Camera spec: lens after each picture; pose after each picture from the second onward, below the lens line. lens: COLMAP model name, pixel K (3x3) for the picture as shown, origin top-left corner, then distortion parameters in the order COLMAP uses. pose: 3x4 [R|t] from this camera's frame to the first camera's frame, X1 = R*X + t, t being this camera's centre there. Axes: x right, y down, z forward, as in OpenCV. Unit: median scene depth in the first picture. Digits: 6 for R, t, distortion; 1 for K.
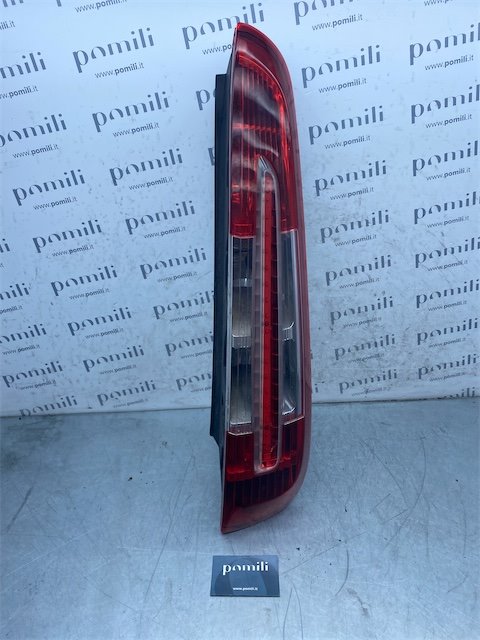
lens RADIAL K [[485.9, 0, 241.5], [0, 485.9, 323.8], [0, 0, 1]] dist [0.032491, -0.044405]
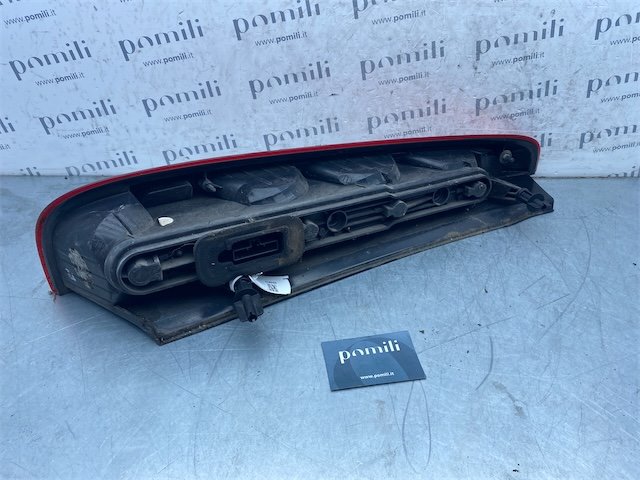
lens RADIAL K [[485.9, 0, 323.5], [0, 485.9, 238.9], [0, 0, 1]] dist [0.032491, -0.044405]
pose [[0.998827, 0.042789, -0.022669, -0.016901], [-0.039276, 0.989714, 0.137562, 0.194175], [0.028322, -0.136510, 0.990234, 0.249178]]
